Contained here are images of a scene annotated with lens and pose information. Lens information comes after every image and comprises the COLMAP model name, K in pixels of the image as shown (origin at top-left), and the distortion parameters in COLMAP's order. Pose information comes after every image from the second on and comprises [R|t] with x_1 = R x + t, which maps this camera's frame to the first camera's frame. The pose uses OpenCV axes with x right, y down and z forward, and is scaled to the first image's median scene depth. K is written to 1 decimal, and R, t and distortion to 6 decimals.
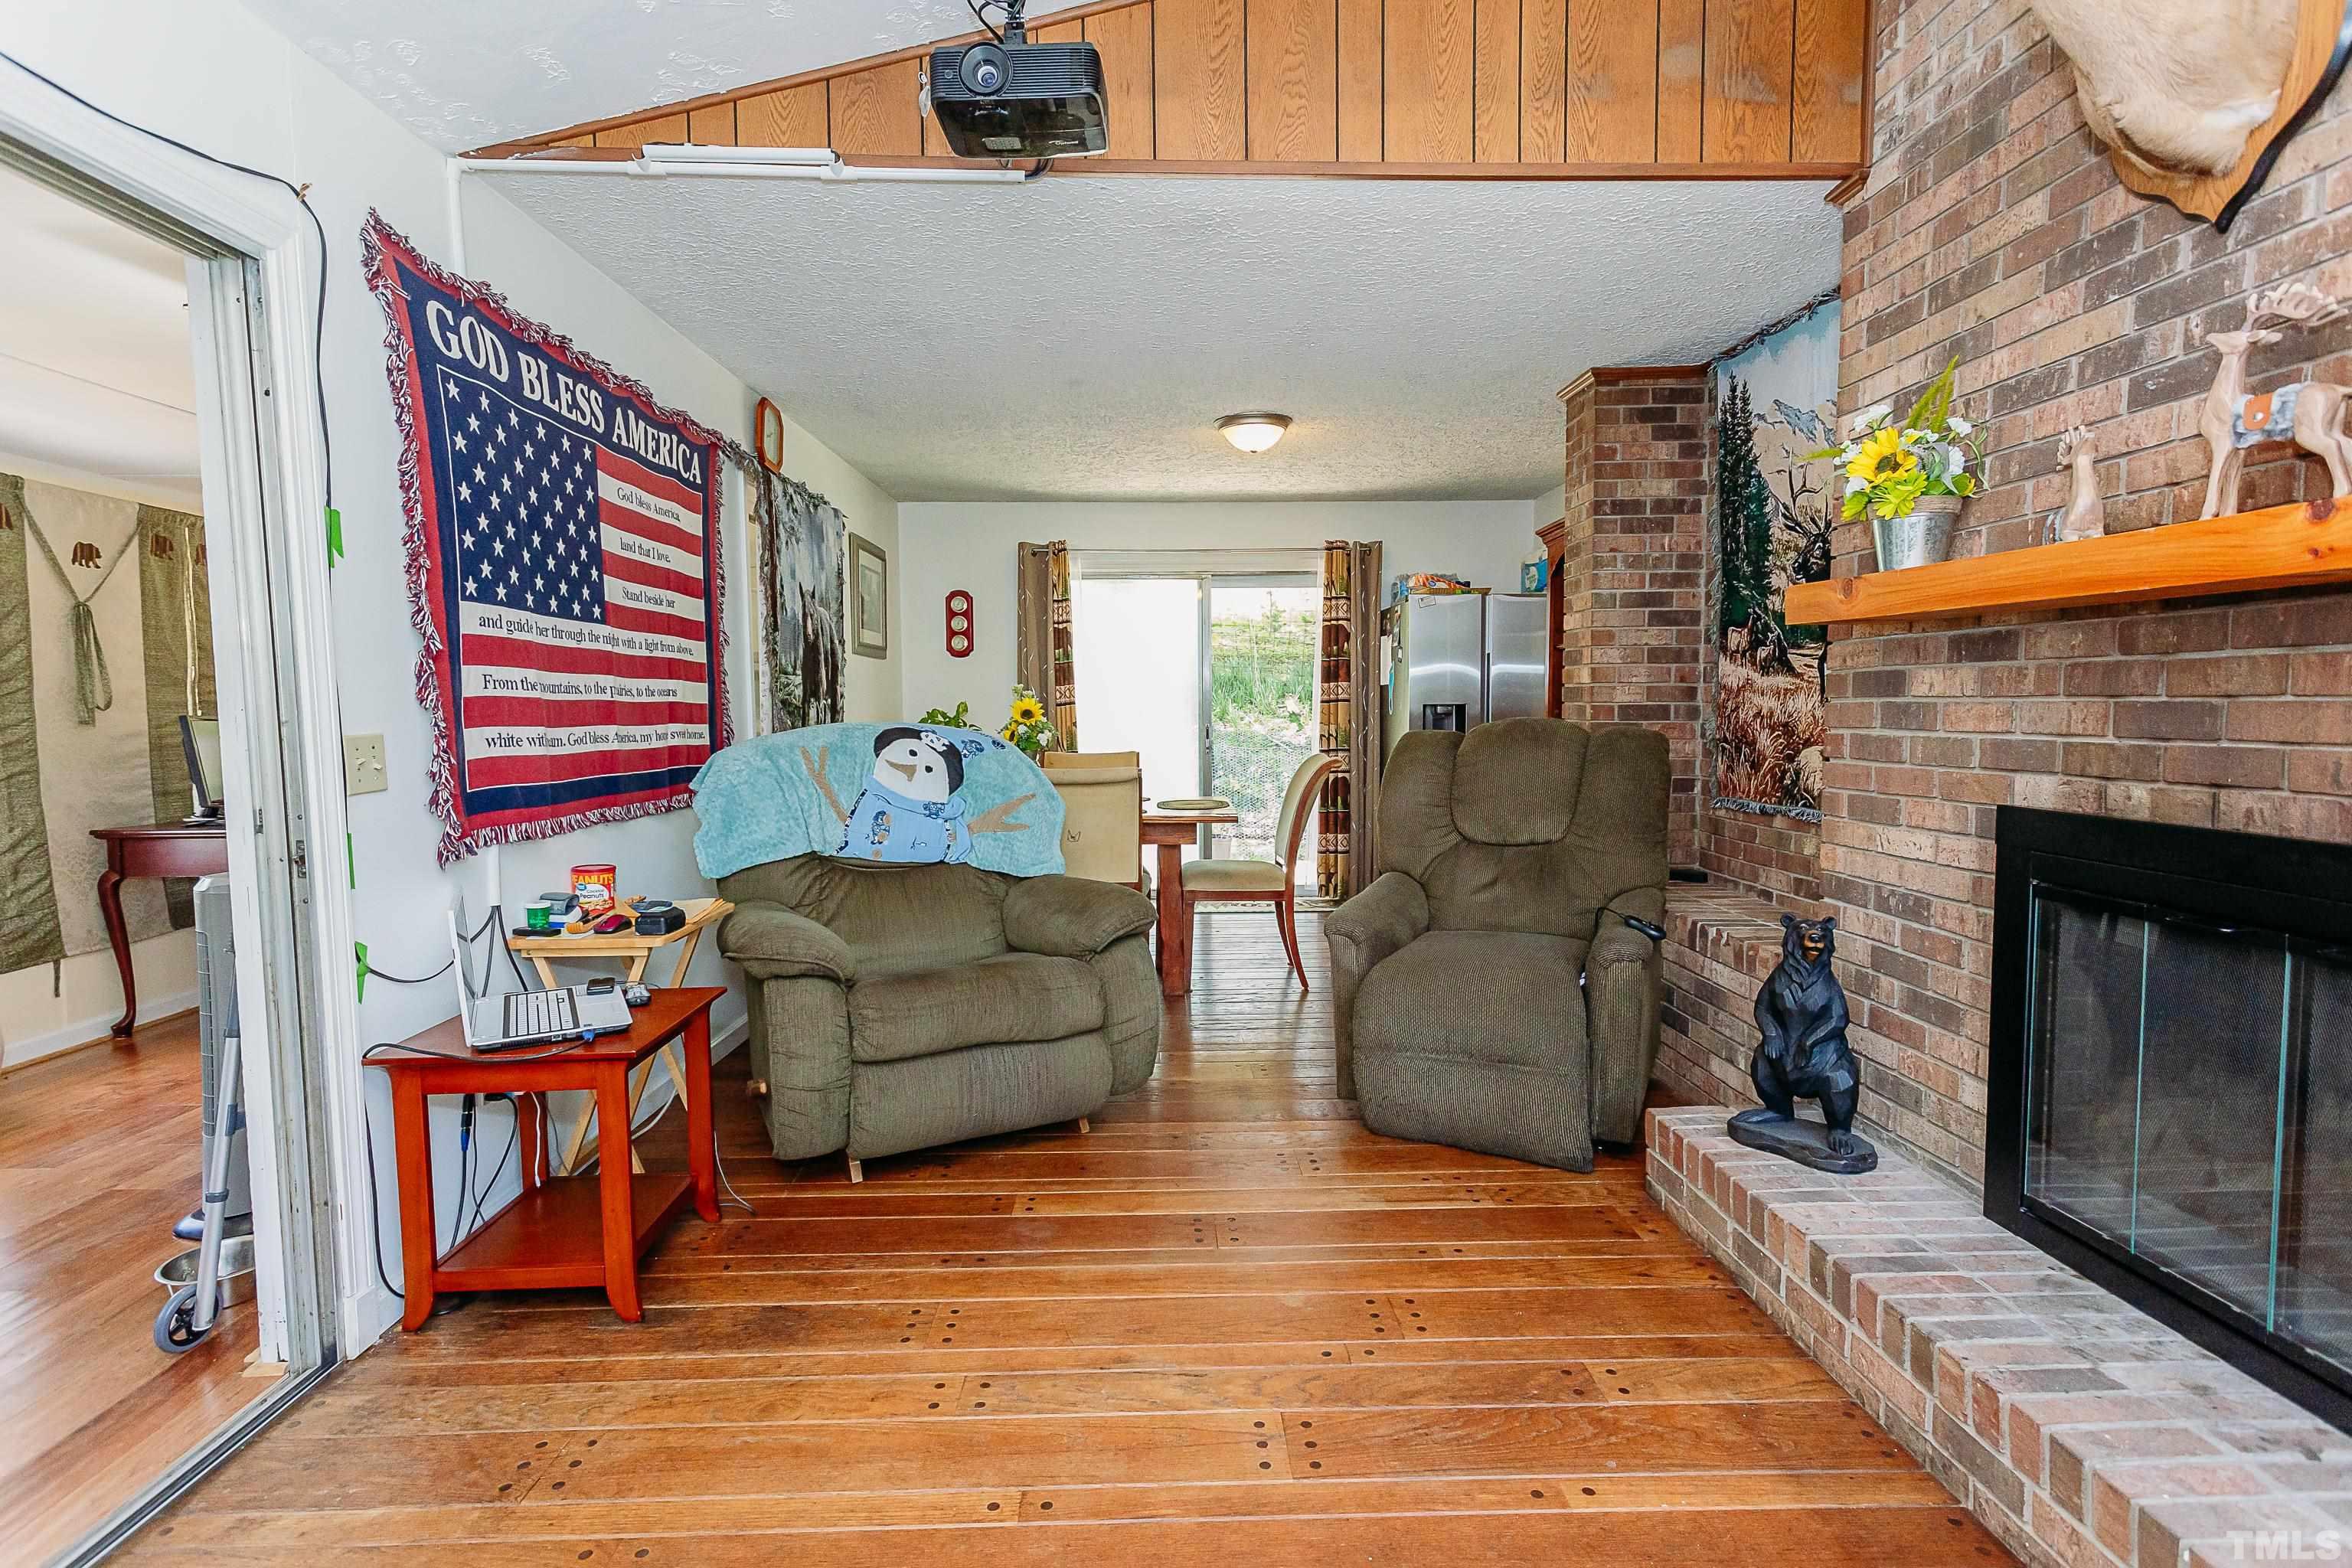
lens RADIAL K [[1154.3, 0, 1176.8], [0, 1154.3, 785.9], [0, 0, 1]] dist [0.008515, 0.000190]
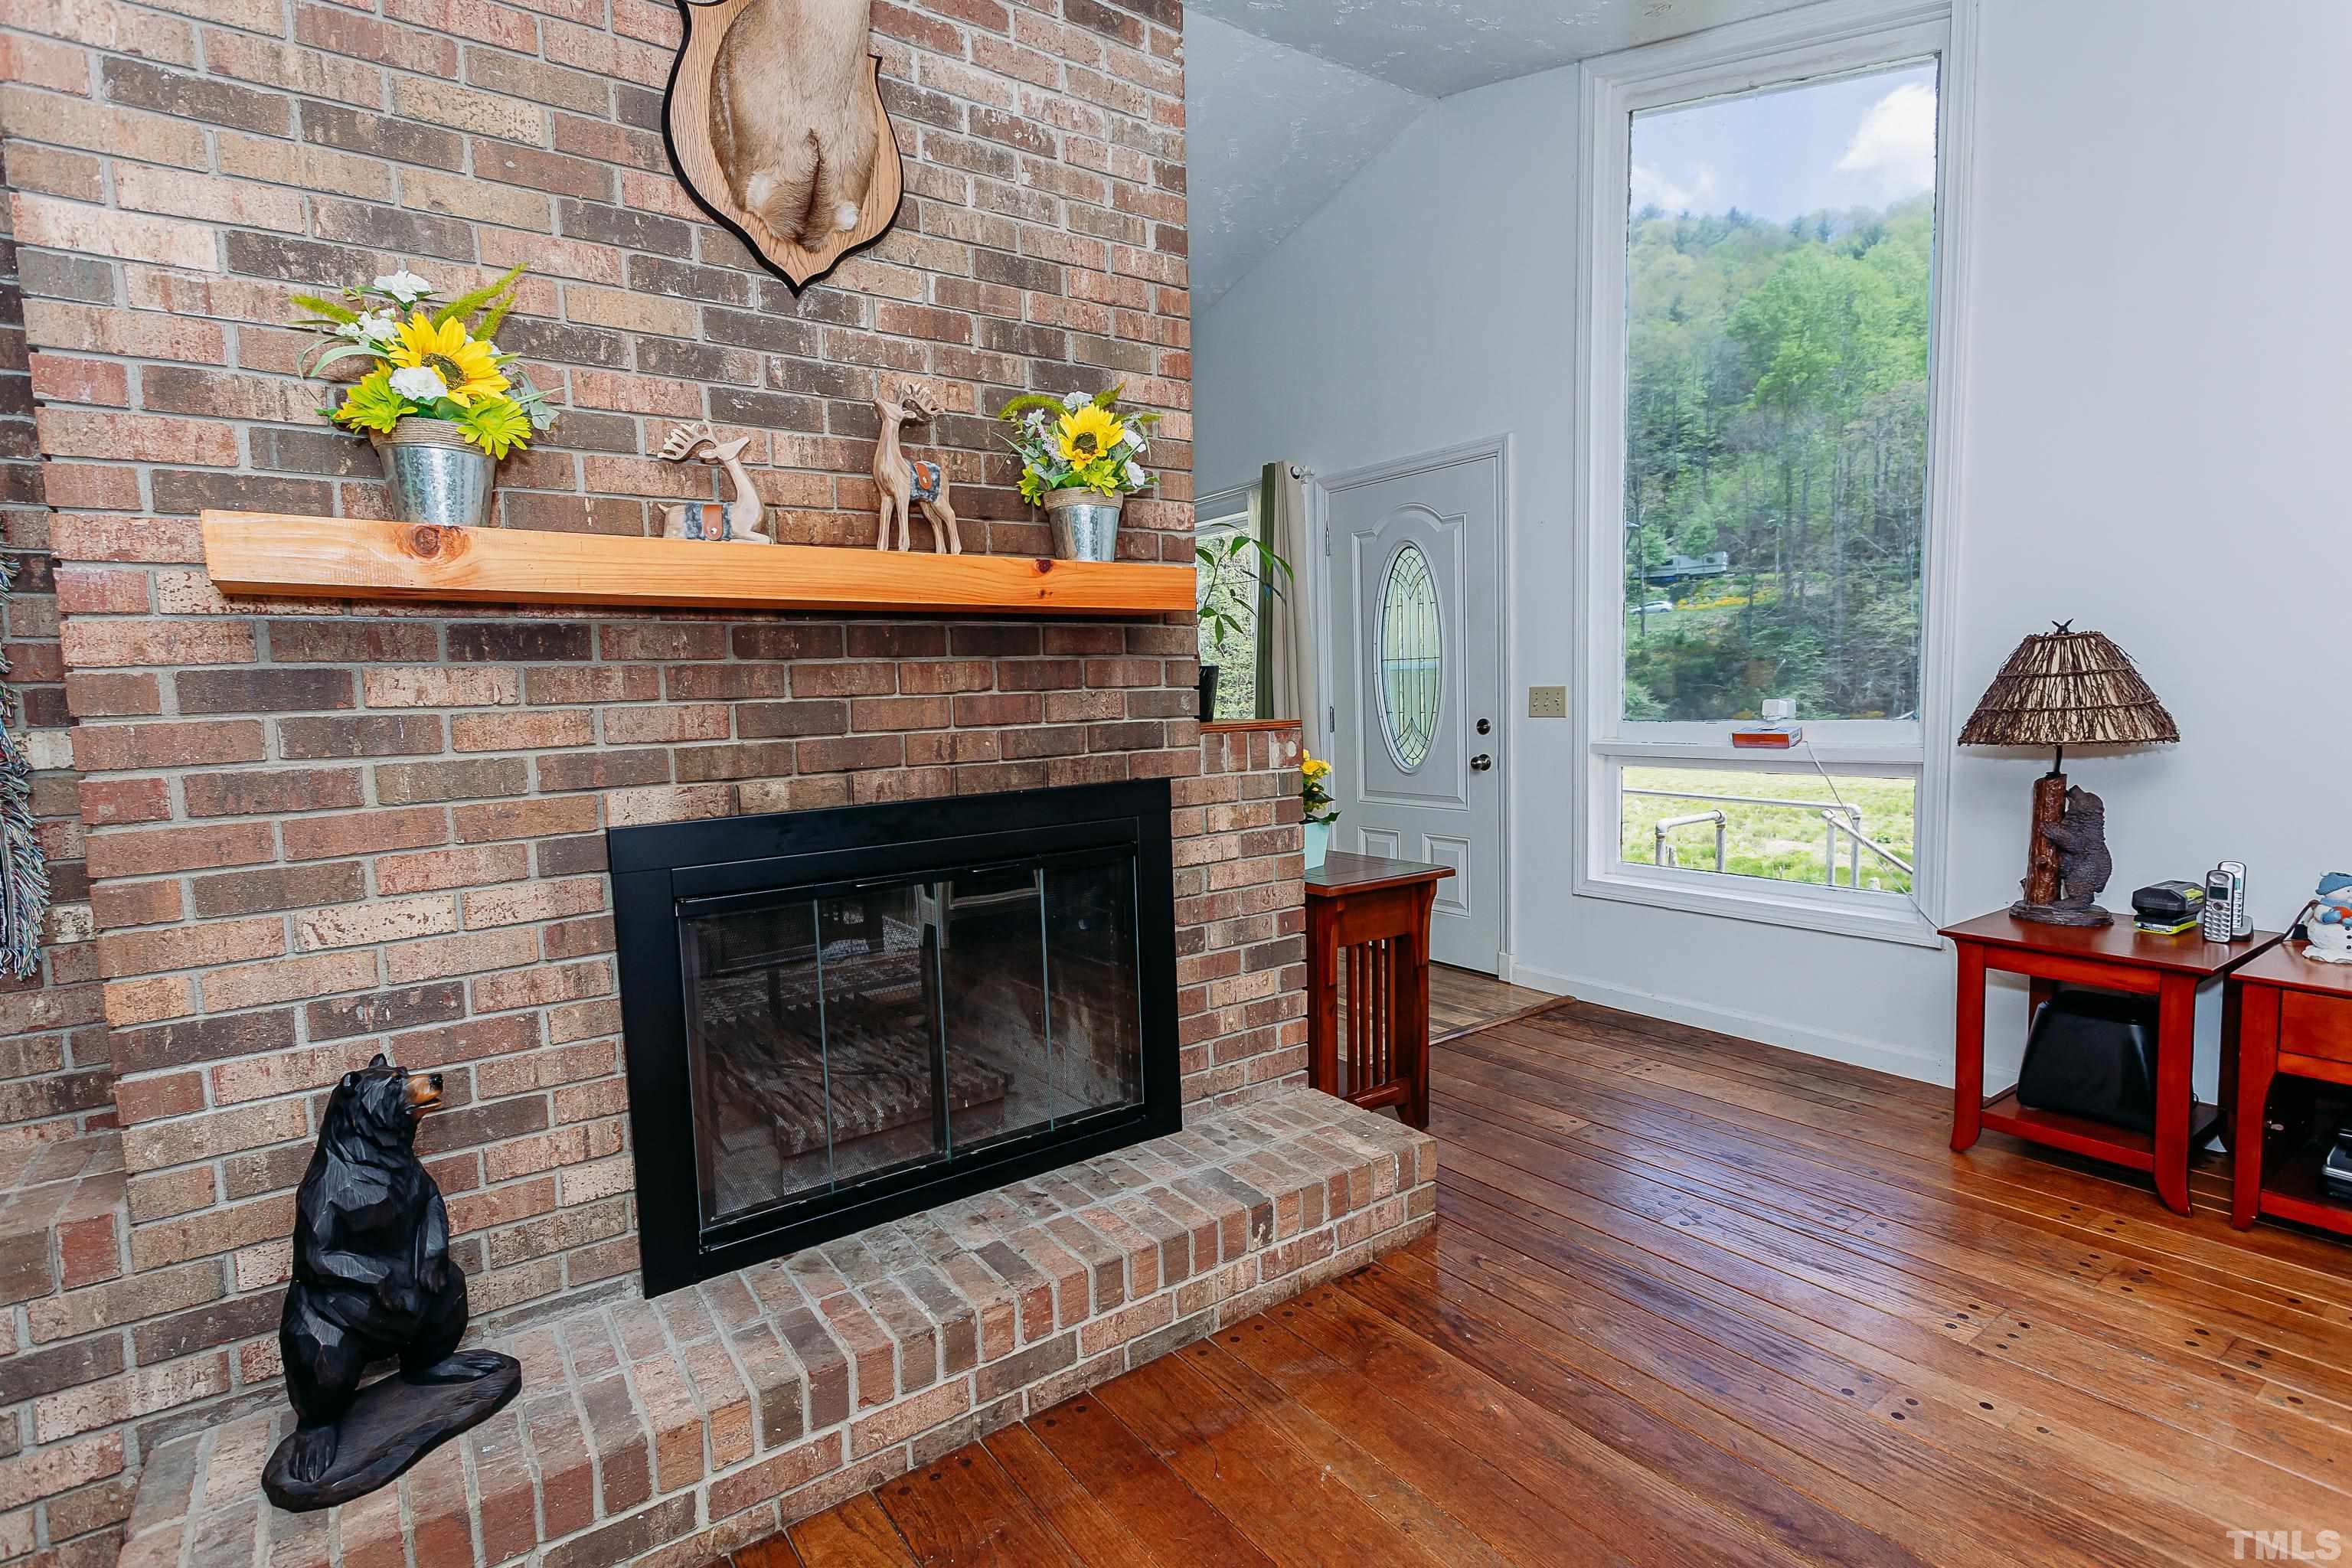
lens RADIAL K [[1141.1, 0, 1177.8], [0, 1141.1, 786.1], [0, 0, 1]] dist [0.009413, 0.000959]
pose [[-0.563175, -0.045755, 0.825070, -0.193218], [0.095781, 0.988121, 0.120175, -0.065436], [-0.820768, 0.146705, -0.552103, 0.963398]]
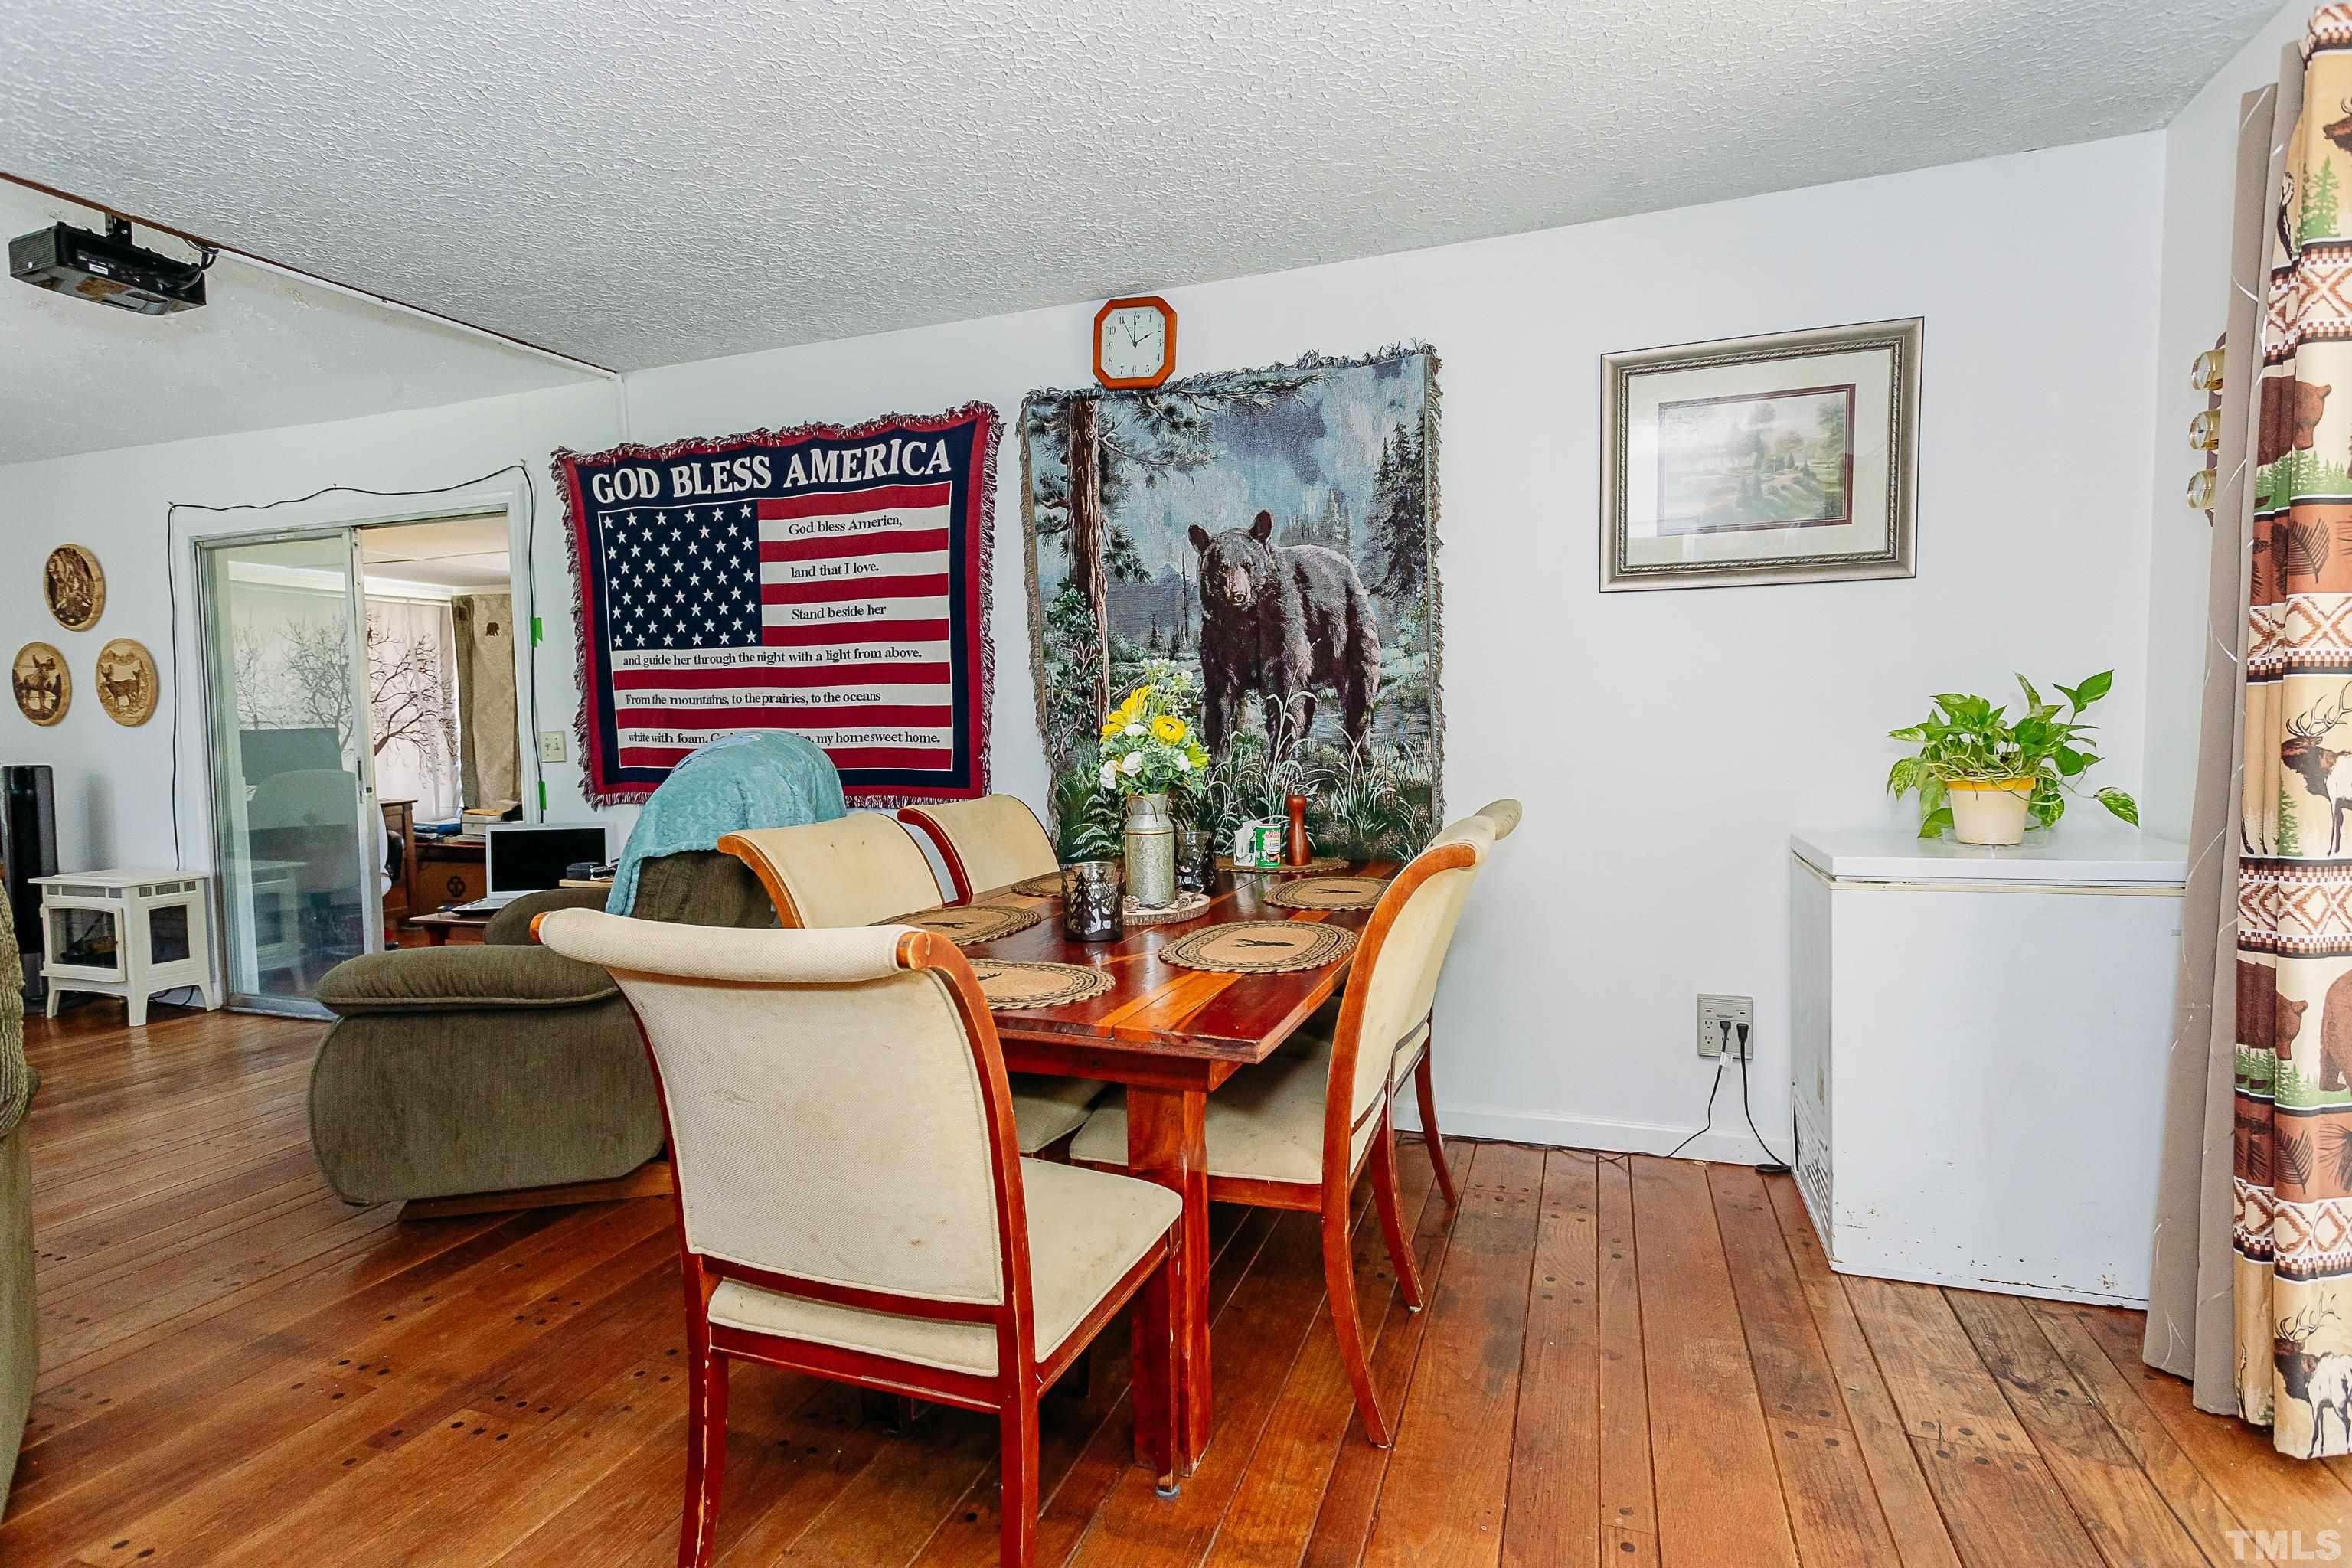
lens RADIAL K [[1158.4, 0, 1175.7], [0, 1158.4, 785.3], [0, 0, 1]] dist [0.007293, 0.000986]
pose [[-0.360331, 0.073082, -0.929957, 0.643373], [-0.043519, 0.994524, 0.095018, -0.163341], [0.931809, 0.074709, -0.355177, 2.366655]]
